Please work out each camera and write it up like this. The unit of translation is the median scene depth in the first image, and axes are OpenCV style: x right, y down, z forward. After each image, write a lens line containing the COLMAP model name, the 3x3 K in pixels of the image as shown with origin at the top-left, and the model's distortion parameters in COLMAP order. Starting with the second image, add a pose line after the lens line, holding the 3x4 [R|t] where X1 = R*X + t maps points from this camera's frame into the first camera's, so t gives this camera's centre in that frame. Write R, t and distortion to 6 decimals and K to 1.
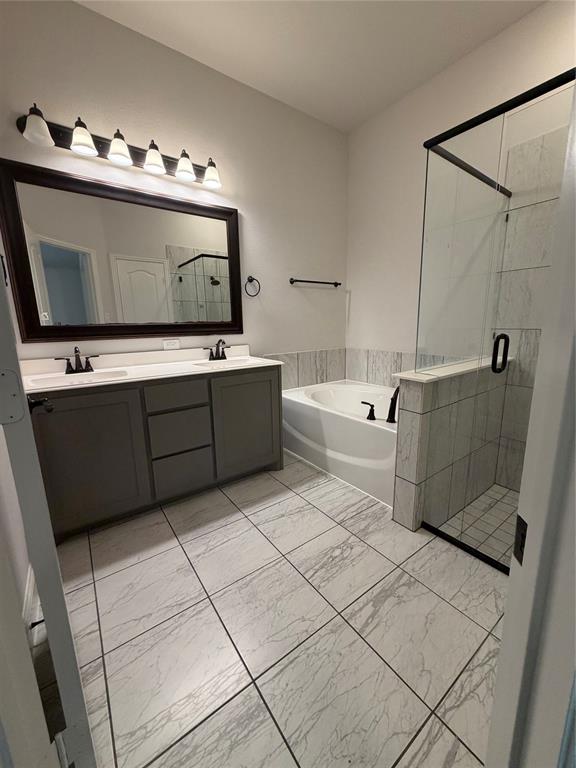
lens RADIAL K [[306.5, 0, 288.8], [0, 306.5, 380.8], [0, 0, 1]] dist [0.001492, 0.000205]
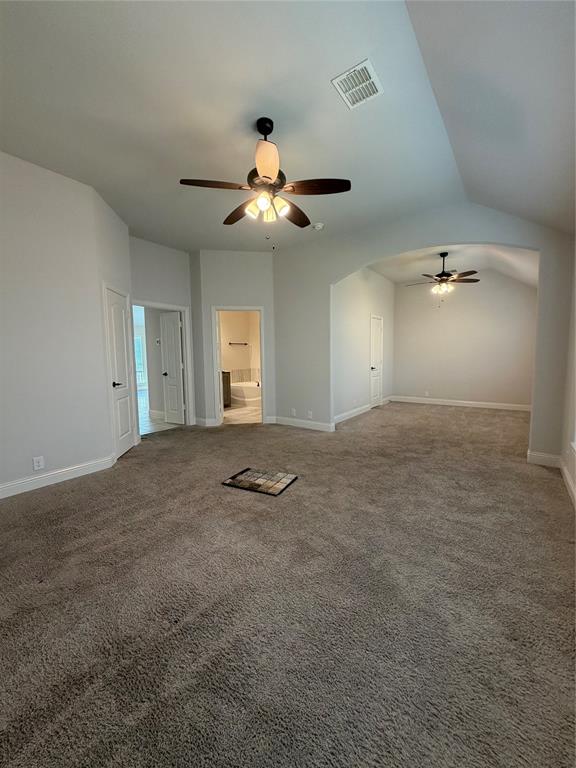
lens RADIAL K [[306.5, 0, 288.8], [0, 306.5, 380.8], [0, 0, 1]] dist [0.001492, 0.000205]
pose [[0.954430, -0.017535, 0.297921, -0.379761], [0.051853, 0.992832, -0.107682, 0.403058], [-0.293897, 0.118223, 0.948498, -2.108144]]
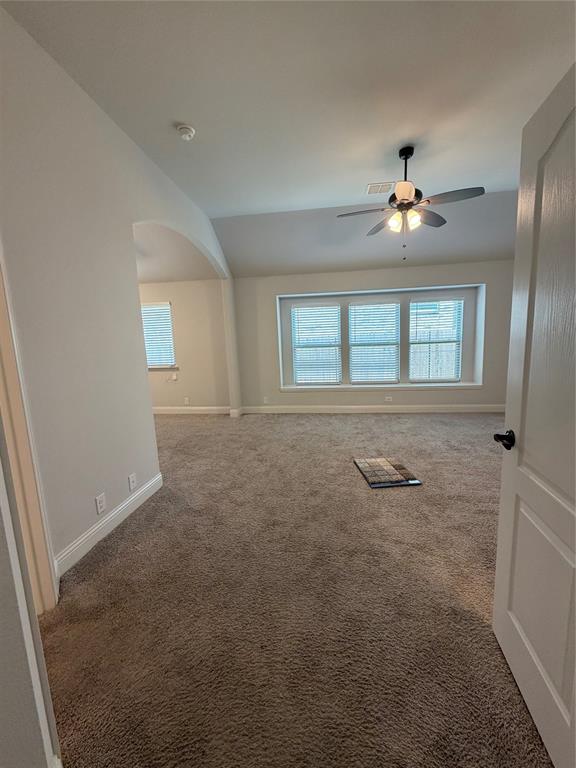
lens RADIAL K [[306.5, 0, 288.8], [0, 306.5, 380.8], [0, 0, 1]] dist [0.001492, 0.000205]
pose [[-0.720203, -0.046946, 0.692173, -0.681467], [0.188920, 0.946733, 0.260781, -0.072483], [-0.667545, 0.318580, -0.672971, 0.136499]]
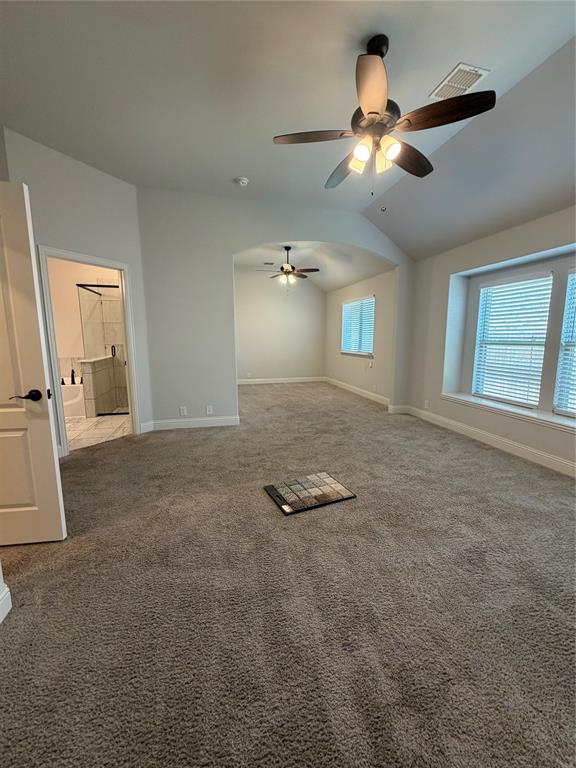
lens RADIAL K [[306.5, 0, 288.8], [0, 306.5, 380.8], [0, 0, 1]] dist [0.001492, 0.000205]
pose [[0.371811, -0.112814, 0.921428, -1.050079], [0.173004, 0.983619, 0.050618, 0.239884], [-0.912045, 0.140591, 0.385237, -1.223078]]
